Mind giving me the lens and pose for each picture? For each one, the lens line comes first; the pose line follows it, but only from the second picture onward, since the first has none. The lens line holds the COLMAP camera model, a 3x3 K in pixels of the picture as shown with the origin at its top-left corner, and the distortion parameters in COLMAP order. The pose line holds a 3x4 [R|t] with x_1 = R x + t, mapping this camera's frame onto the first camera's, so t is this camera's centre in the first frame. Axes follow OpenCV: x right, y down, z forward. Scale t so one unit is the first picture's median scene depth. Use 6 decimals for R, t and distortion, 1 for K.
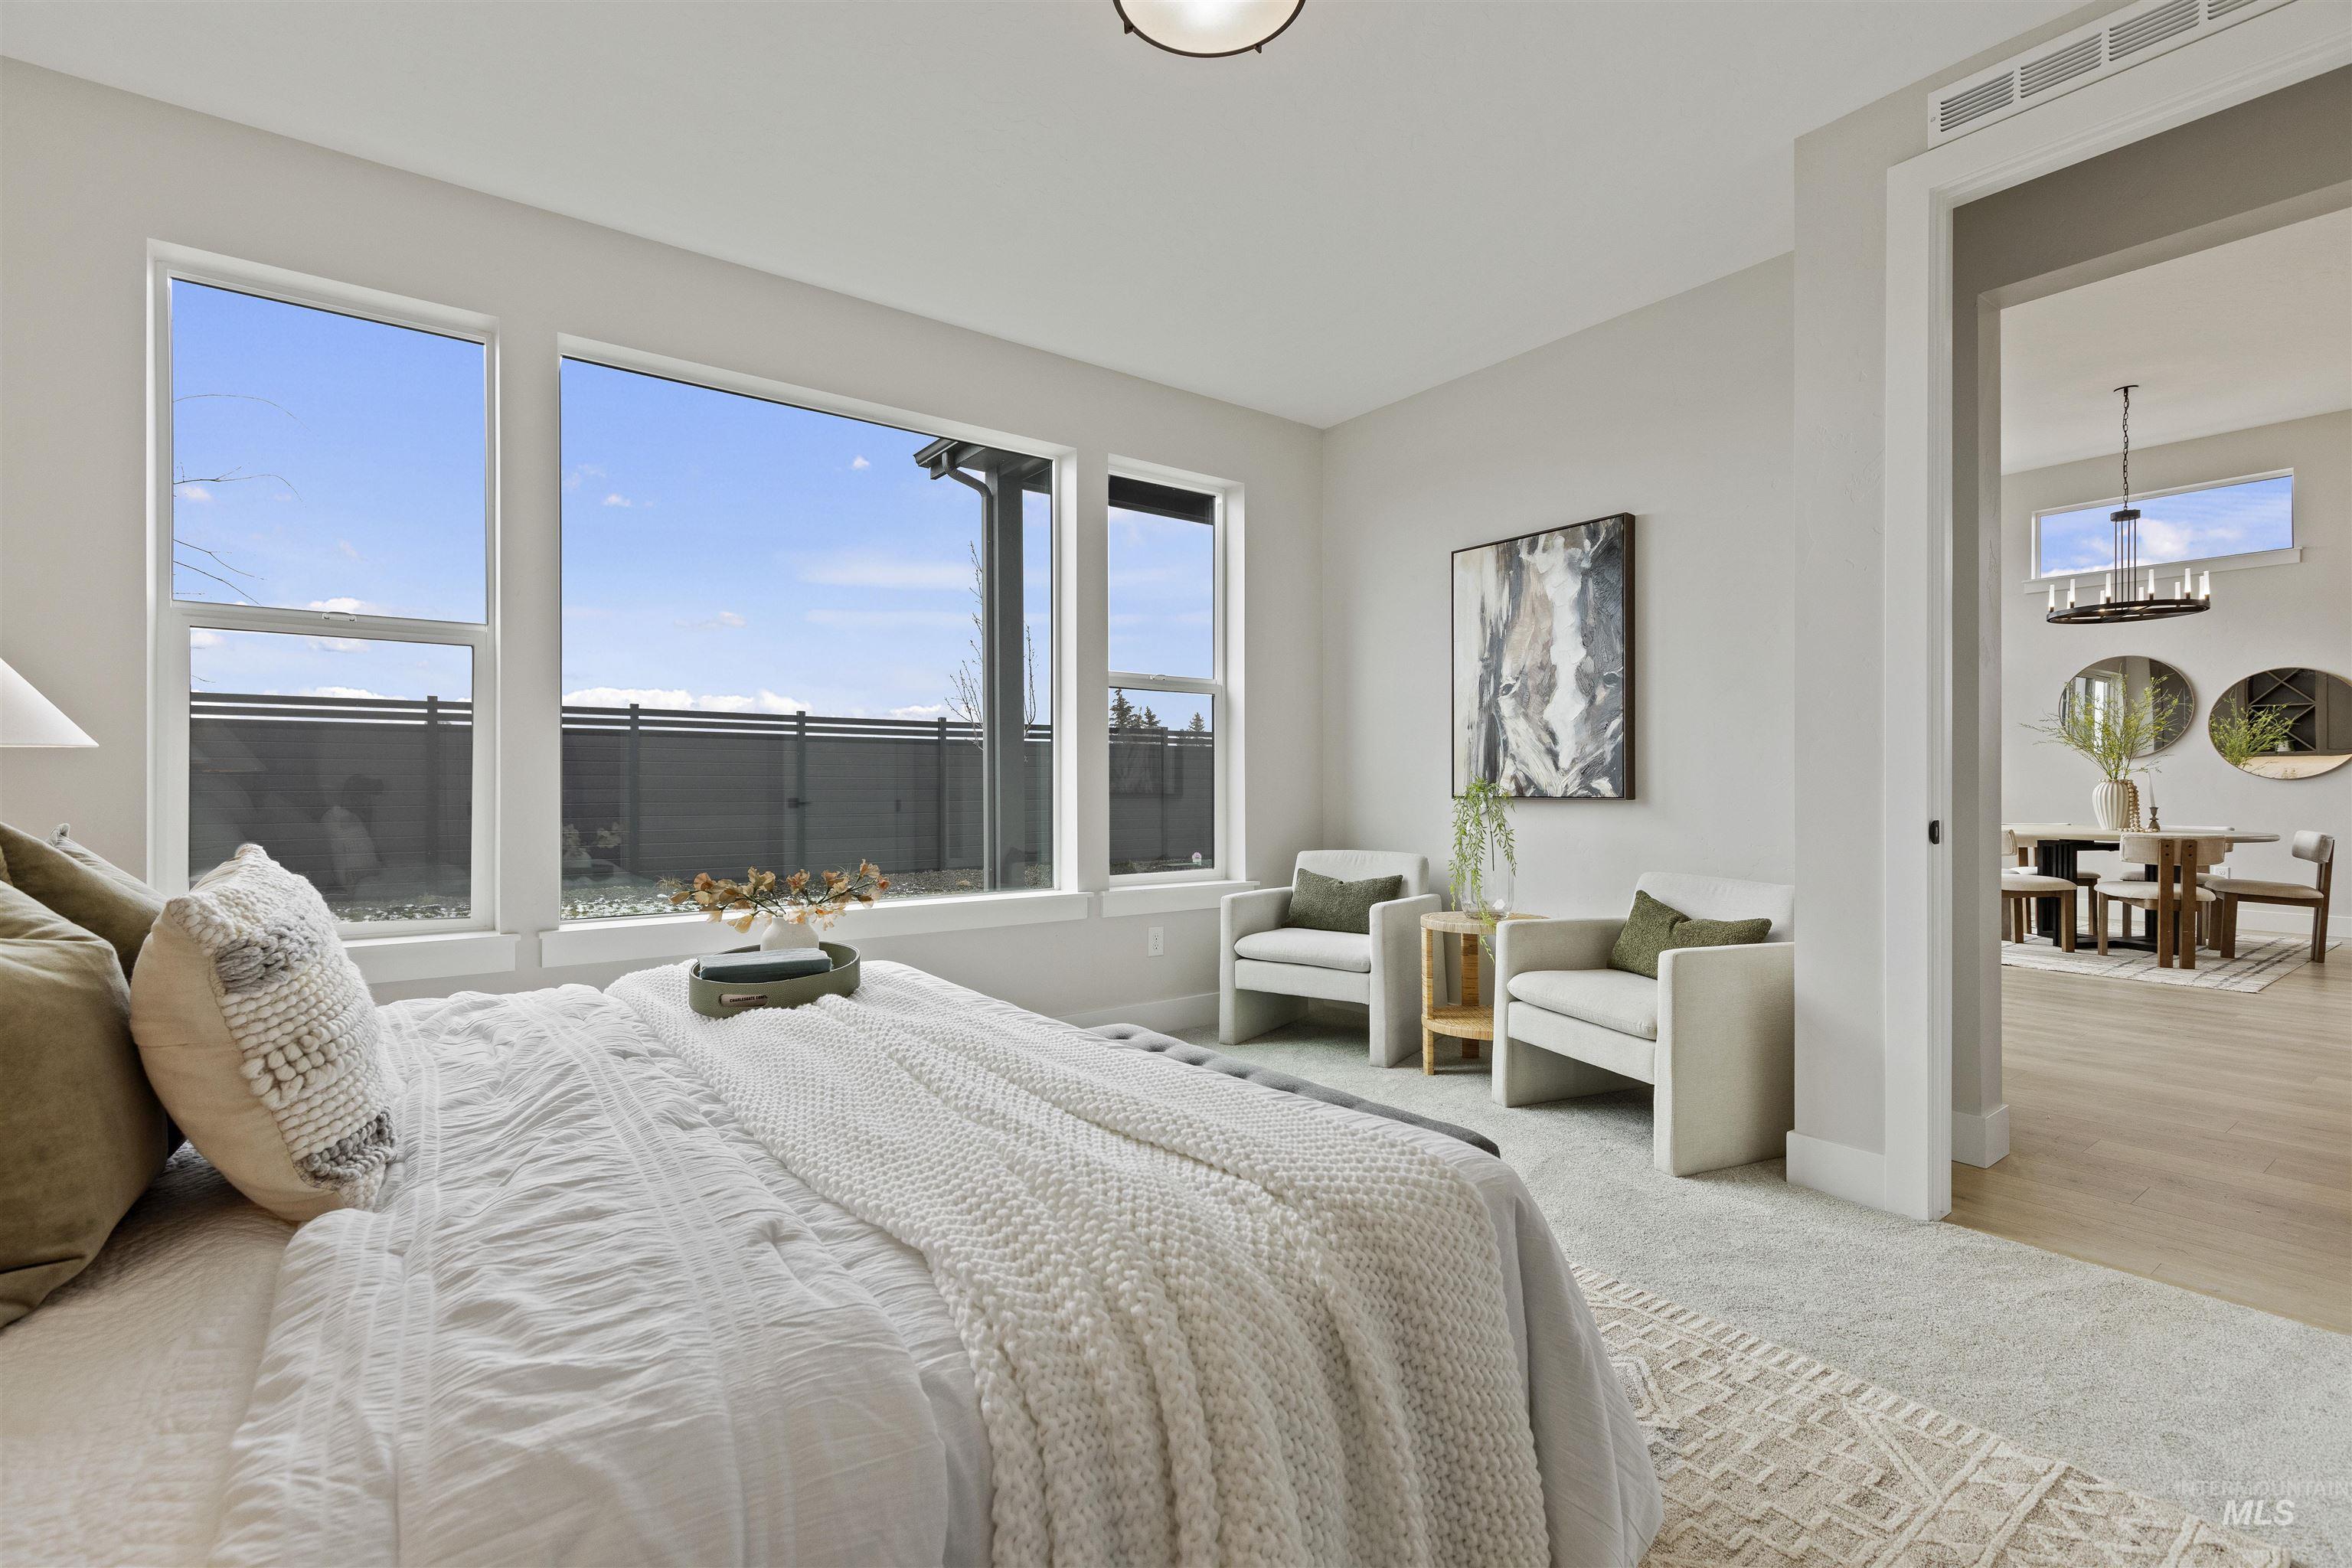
lens RADIAL K [[1055.5, 0, 1193.8], [0, 1055.5, 790.7], [0, 0, 1]] dist [0.008355, -0.002020]
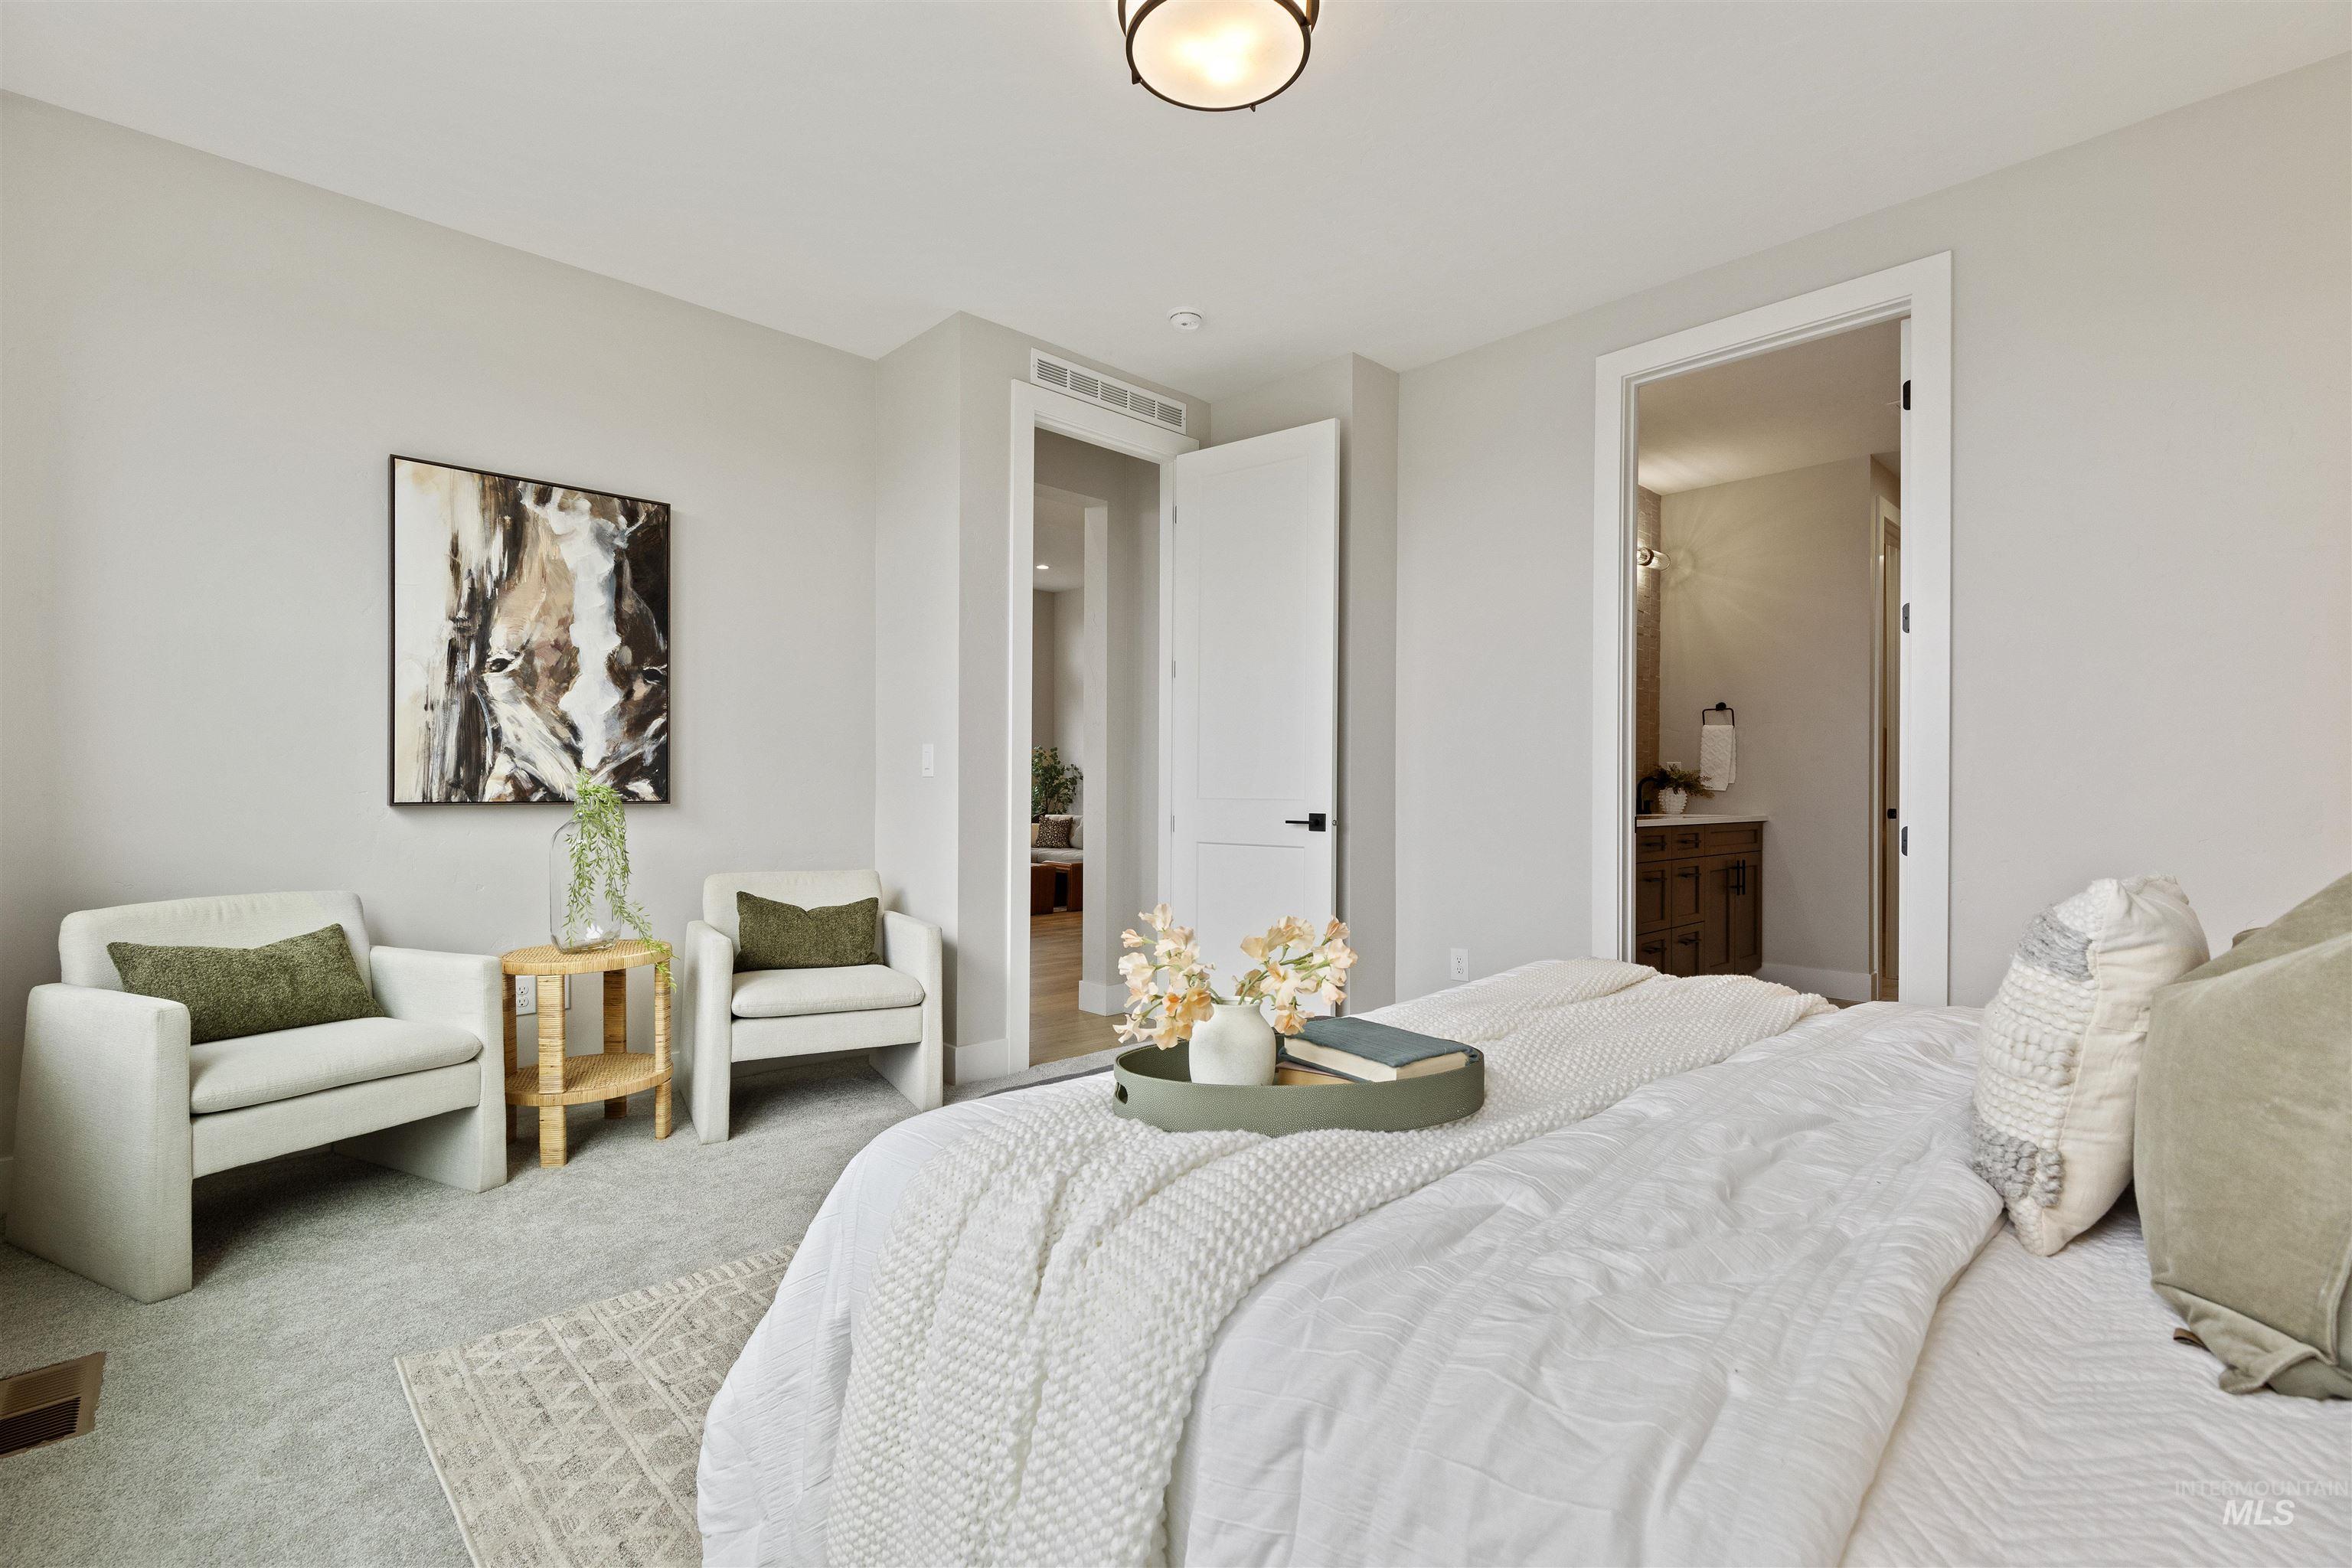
lens RADIAL K [[1055.5, 0, 1171.6], [0, 1055.5, 792.6], [0, 0, 1]] dist [0.008355, -0.002020]
pose [[-0.106152, 0.003159, 0.994345, -0.555081], [0.007312, 0.999970, -0.002396, 0.004356], [-0.994323, 0.007016, -0.106172, 0.607013]]
